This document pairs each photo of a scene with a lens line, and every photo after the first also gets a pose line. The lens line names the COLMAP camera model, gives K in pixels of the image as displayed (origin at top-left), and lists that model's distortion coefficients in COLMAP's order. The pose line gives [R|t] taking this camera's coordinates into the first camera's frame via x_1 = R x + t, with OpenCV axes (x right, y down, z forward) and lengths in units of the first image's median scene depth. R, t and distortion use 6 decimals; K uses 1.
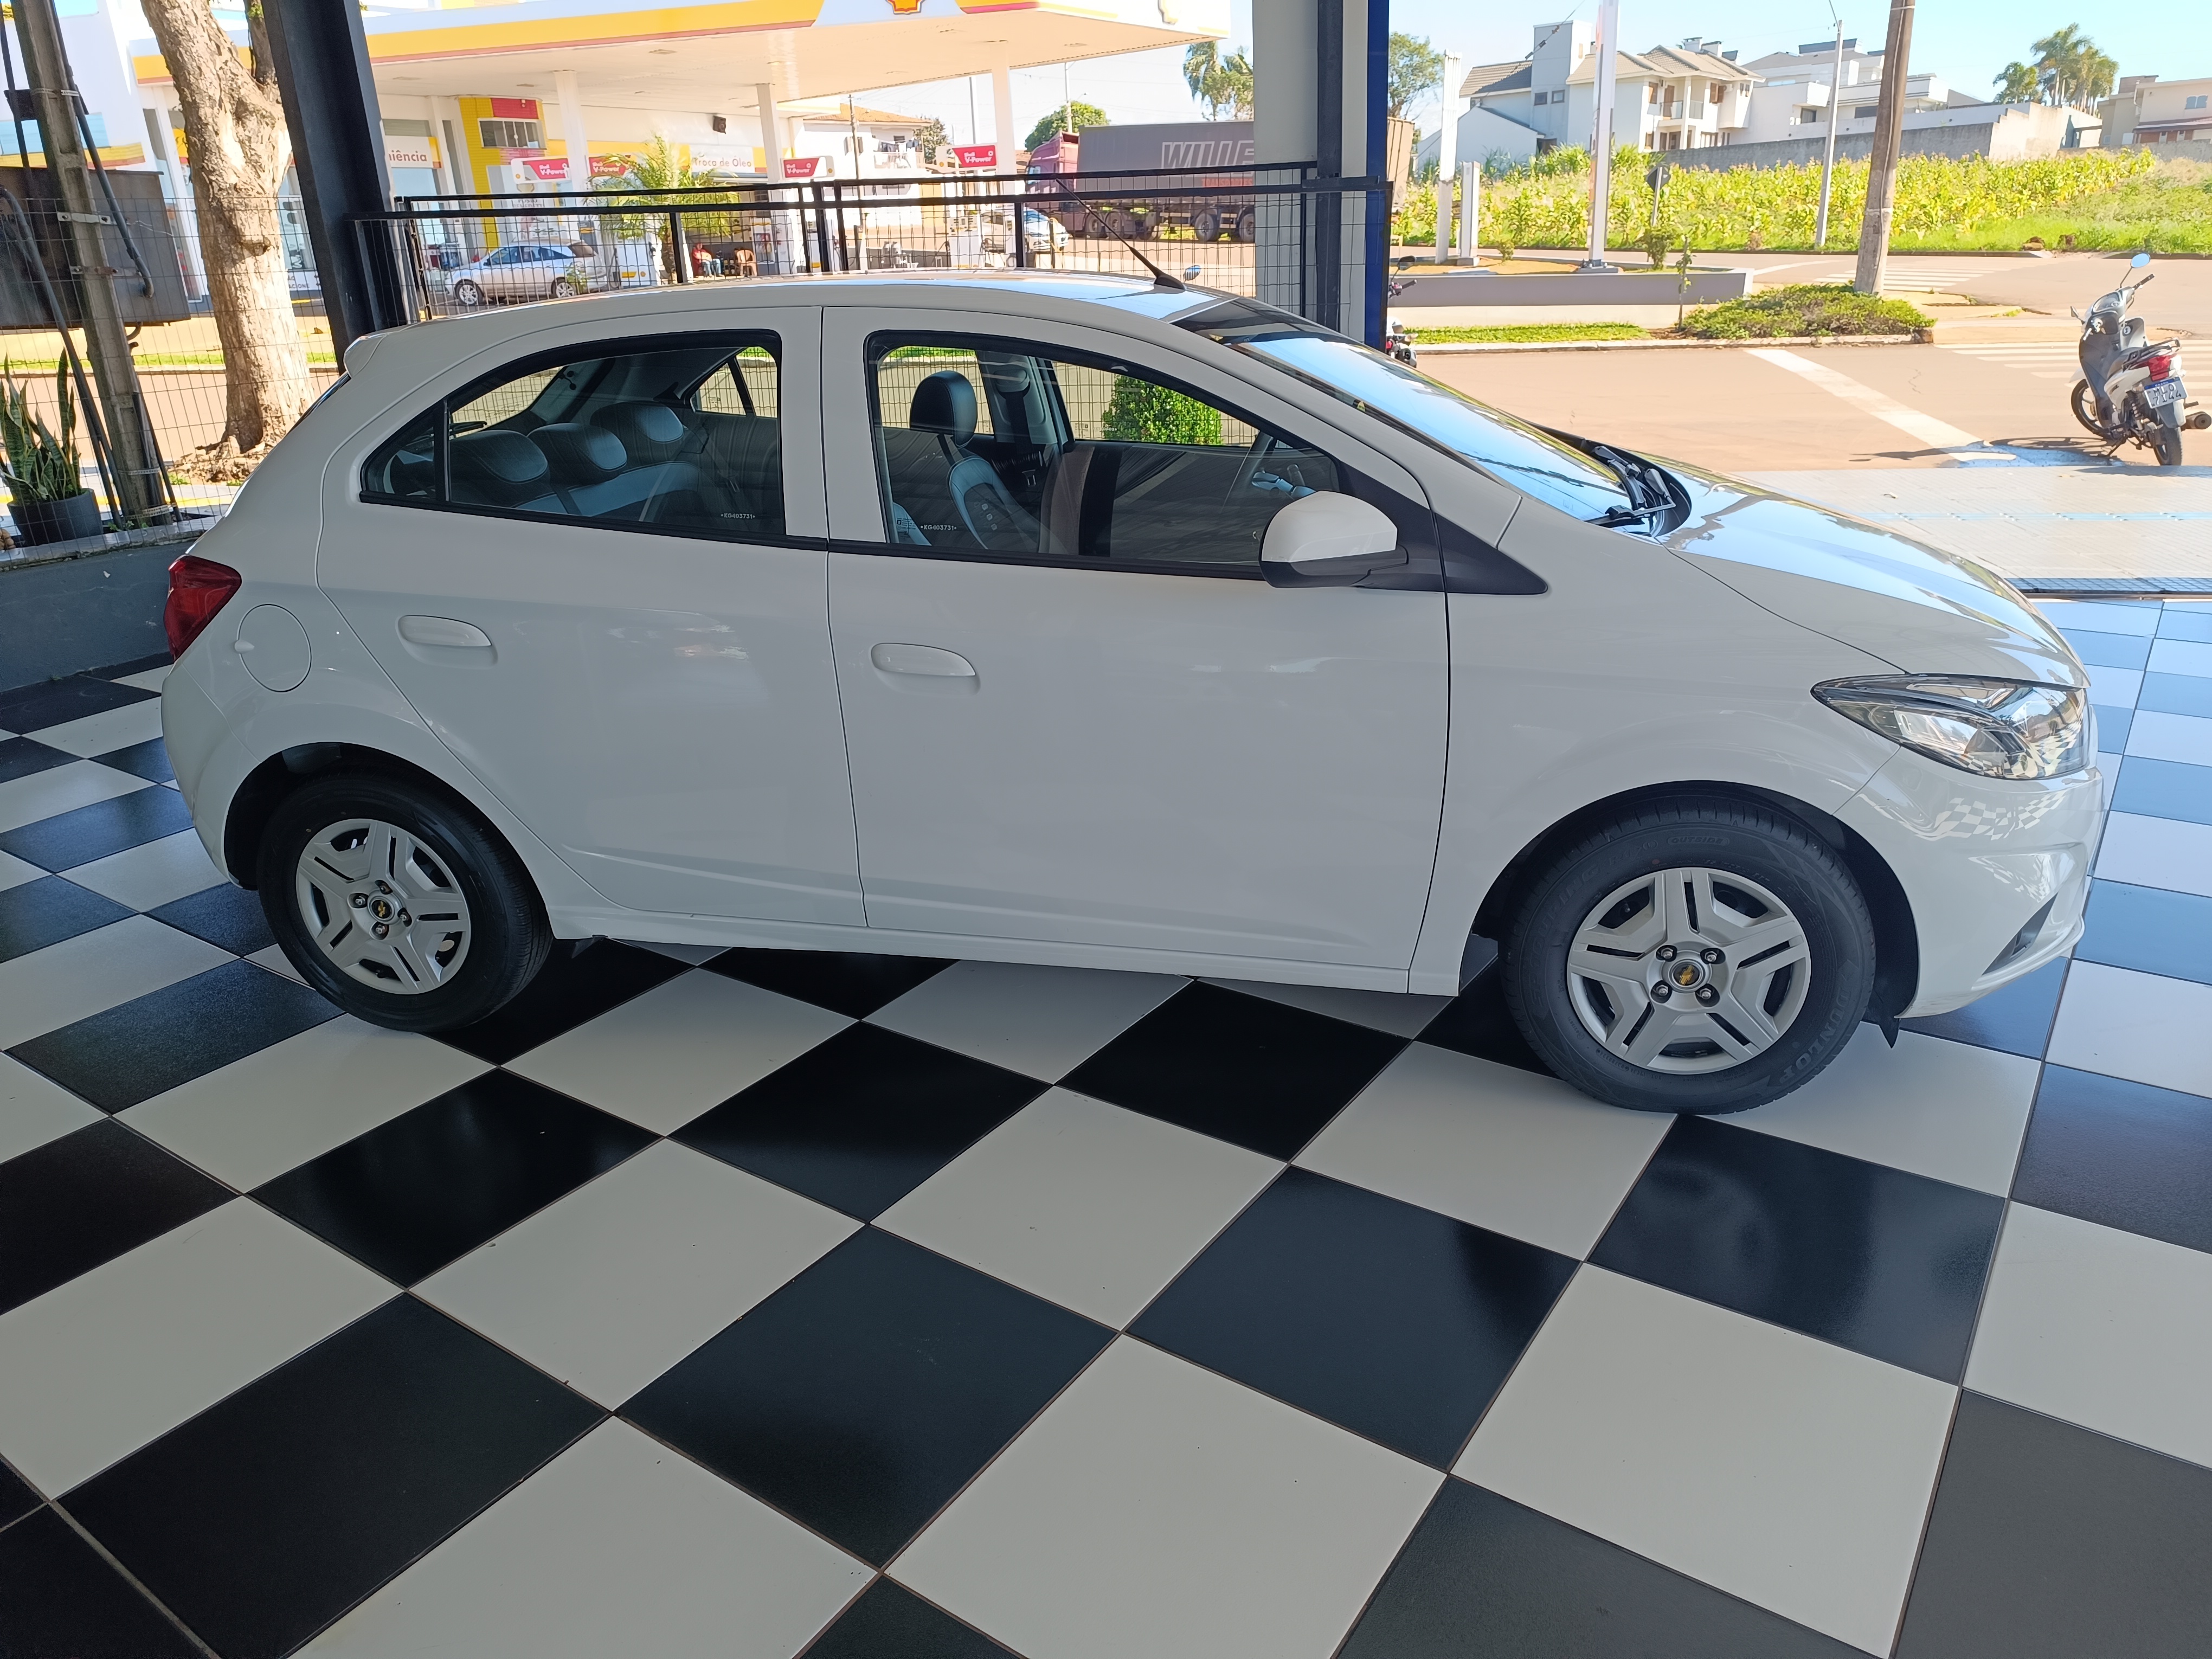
lens RADIAL K [[1530.3, 0, 1106.0], [0, 1530.3, 829.5], [0, 0, 1]] dist [0.000199, -0.007866]
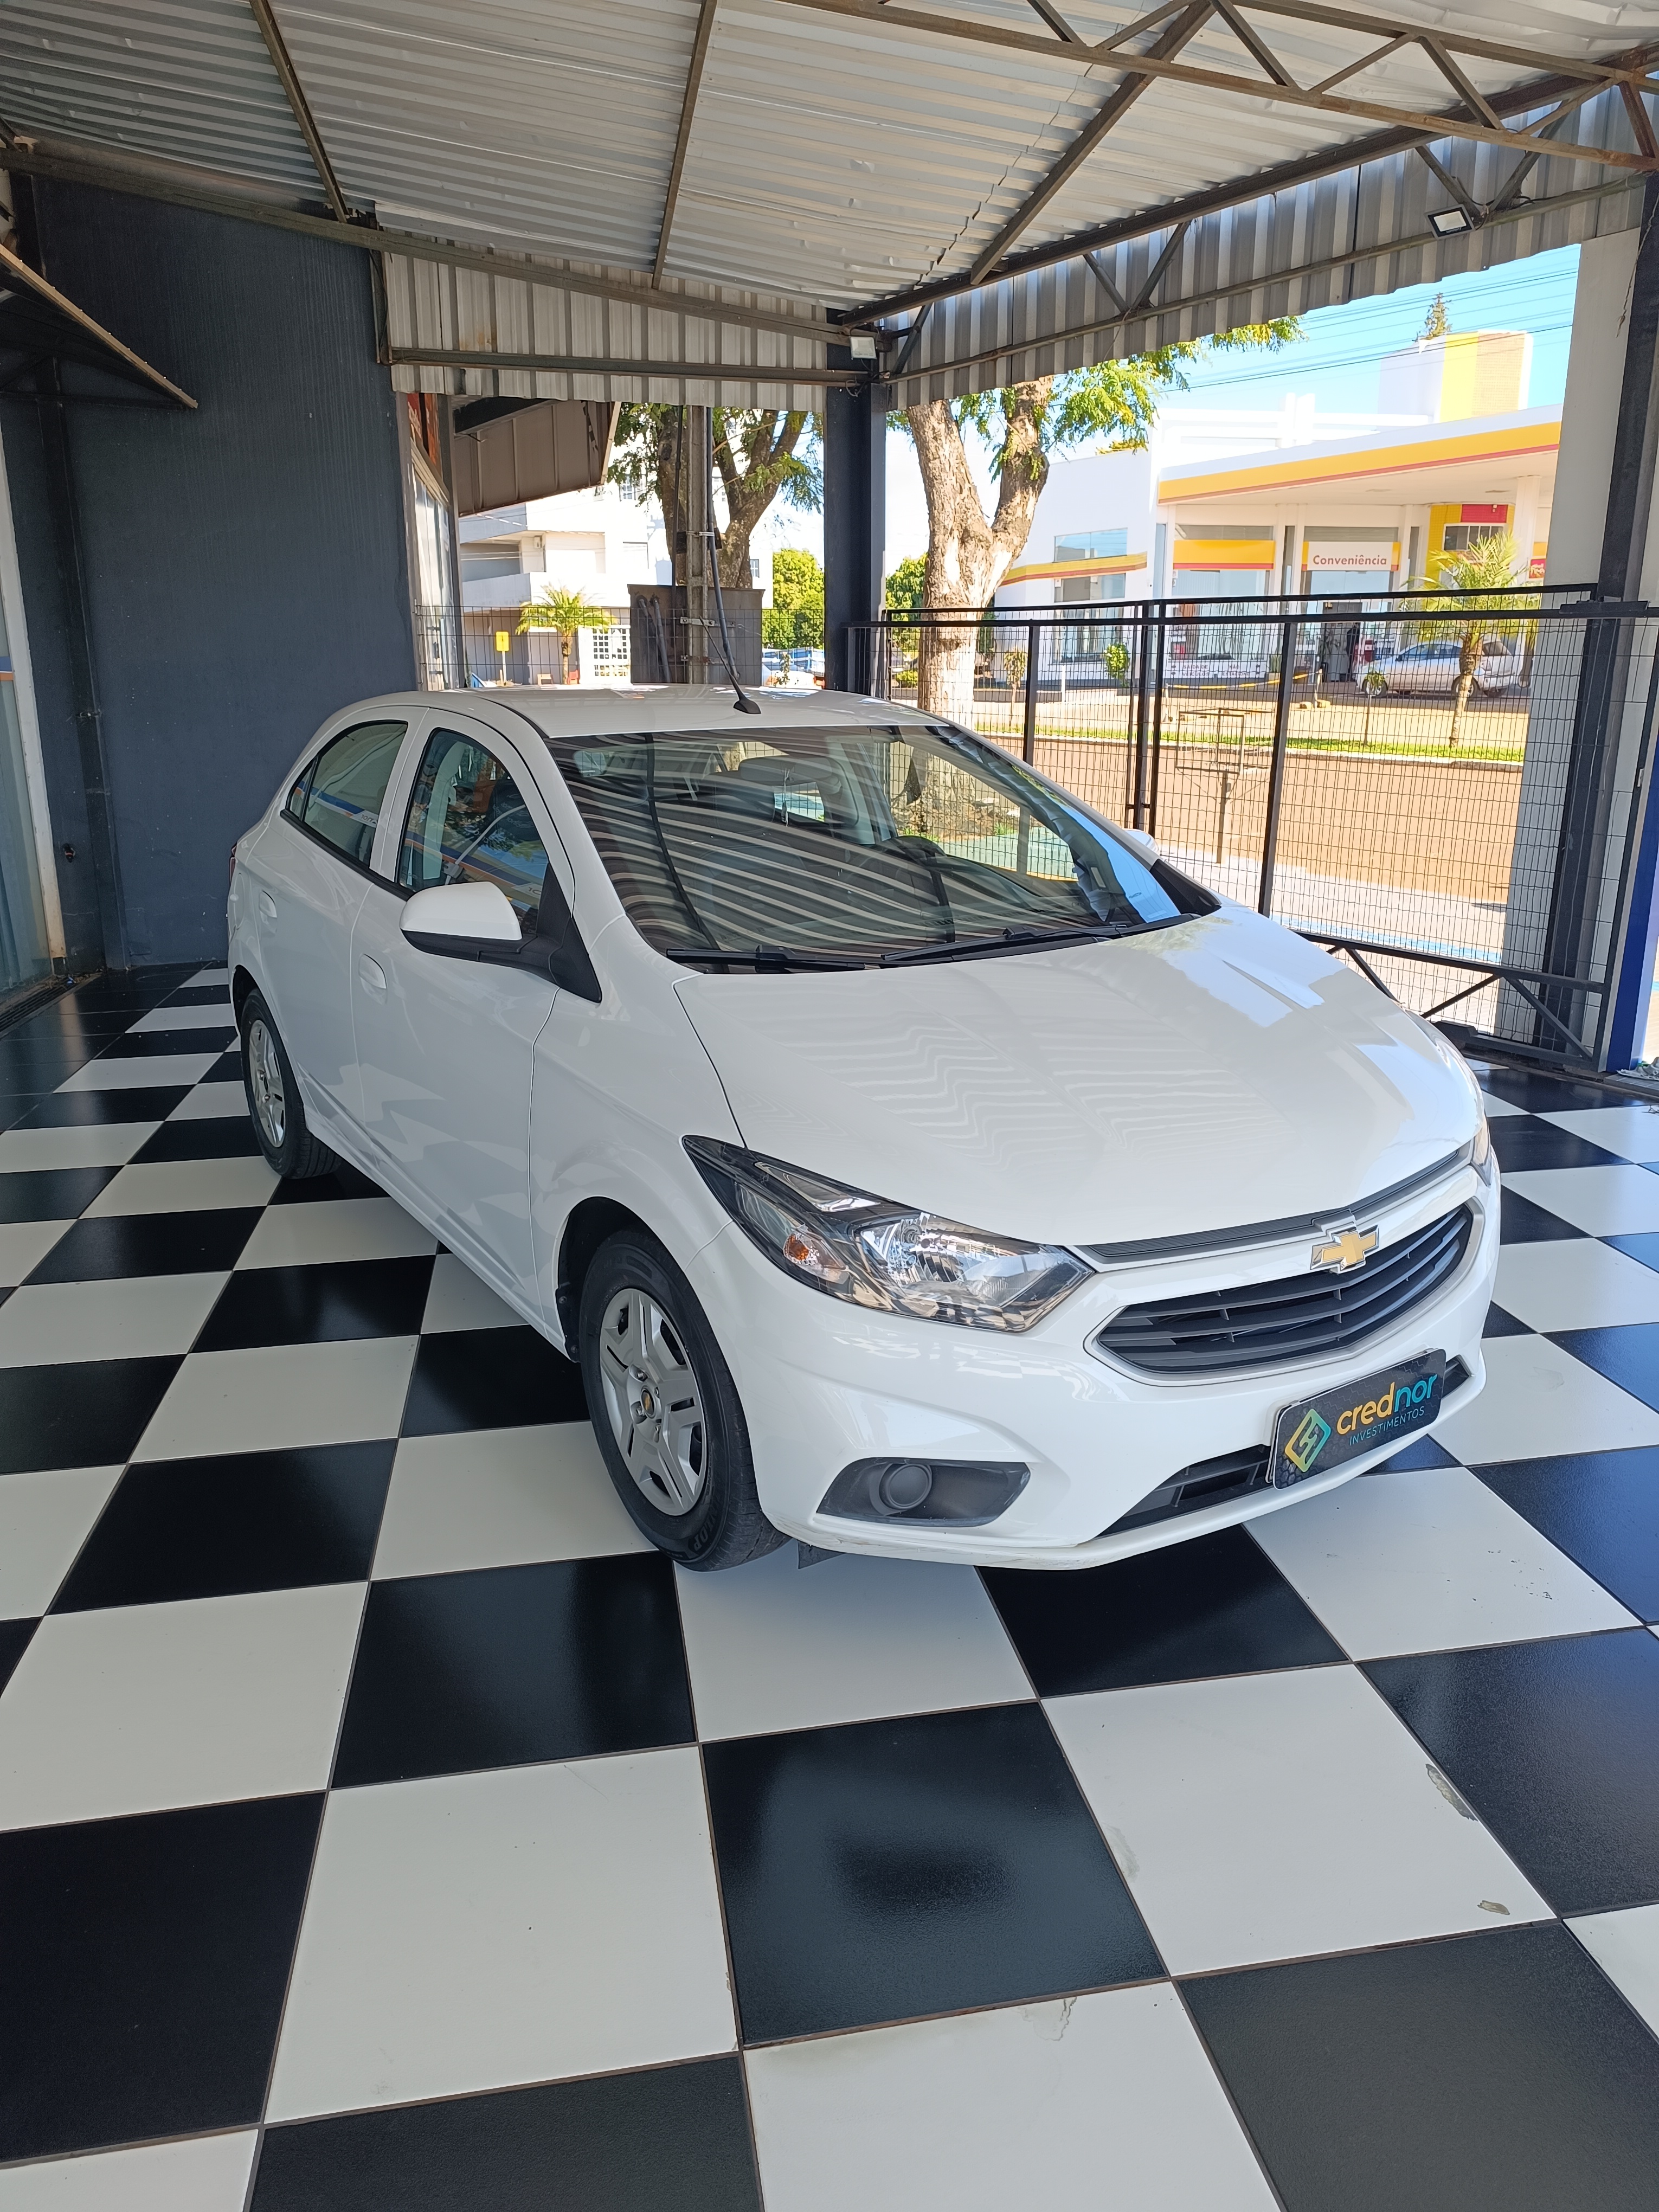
lens RADIAL K [[1530.3, 0, 838.7], [0, 1530.3, 1080.9], [0, 0, 1]] dist [0.000199, -0.007866]
pose [[0.715302, 0.211390, -0.666076, 0.414313], [-0.266576, 0.963616, 0.019542, -0.059758], [0.645973, 0.163582, 0.745628, 0.112768]]
